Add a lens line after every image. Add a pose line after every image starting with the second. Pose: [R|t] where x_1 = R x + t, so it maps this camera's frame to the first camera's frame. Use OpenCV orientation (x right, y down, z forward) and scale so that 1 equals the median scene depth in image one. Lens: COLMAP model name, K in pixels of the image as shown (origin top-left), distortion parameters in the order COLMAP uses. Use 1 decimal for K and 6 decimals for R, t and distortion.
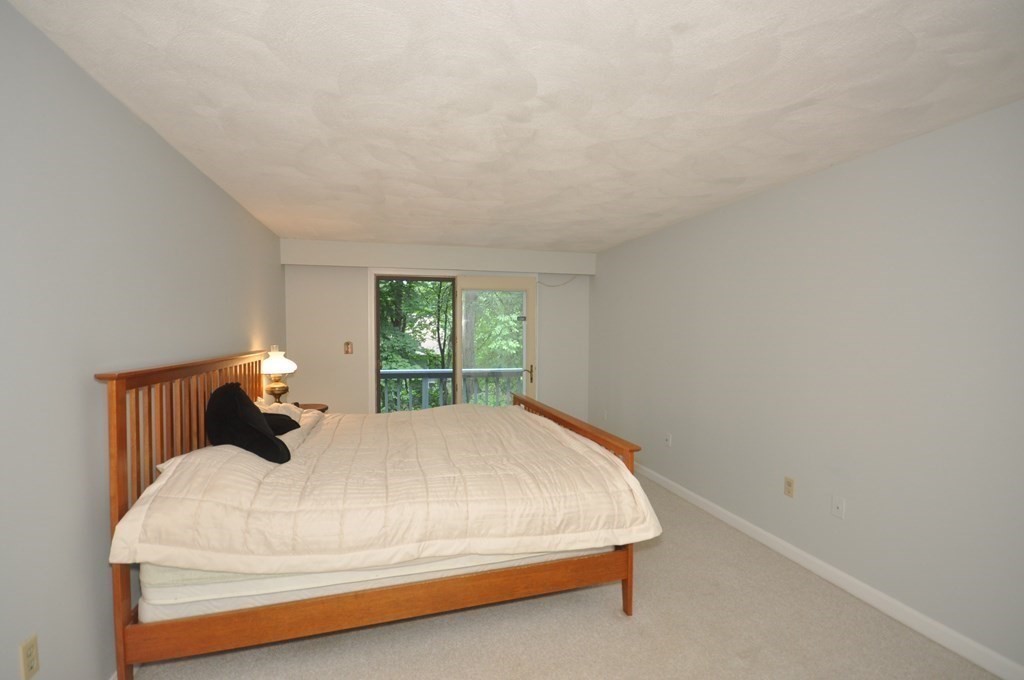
lens RADIAL K [[447.3, 0, 508.7], [0, 447.3, 344.8], [0, 0, 1]] dist [-0.001125, -0.000214]
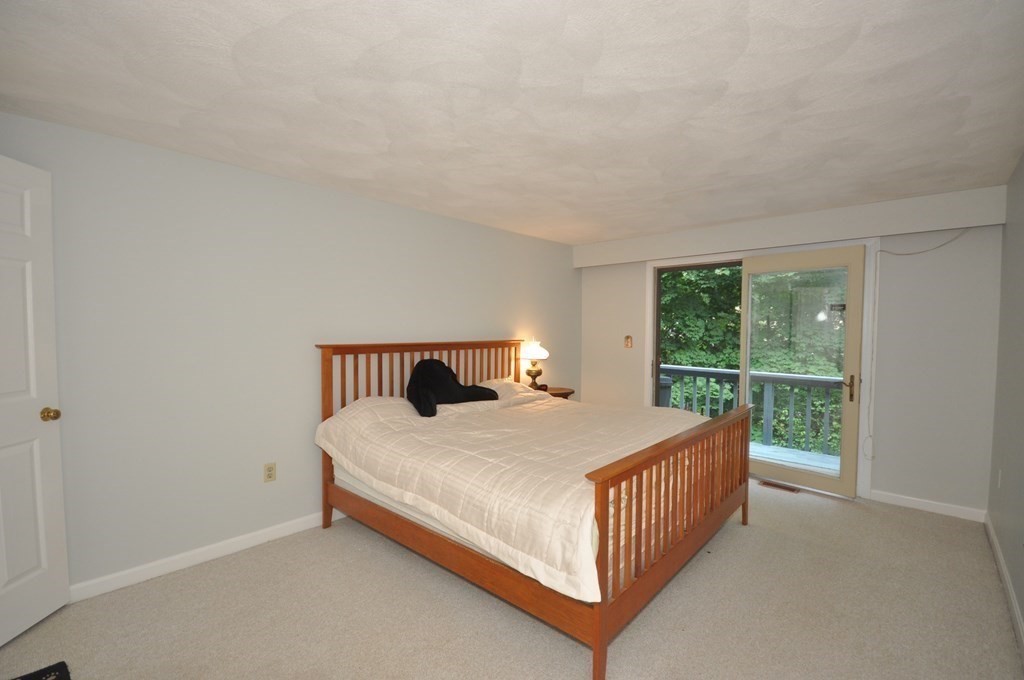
lens RADIAL K [[447.3, 0, 508.7], [0, 447.3, 344.8], [0, 0, 1]] dist [-0.001125, -0.000214]
pose [[0.540180, 0.037306, -0.840722, 0.361604], [-0.032147, 0.999203, 0.023683, -0.000591], [0.840935, 0.014233, 0.540948, 0.207709]]
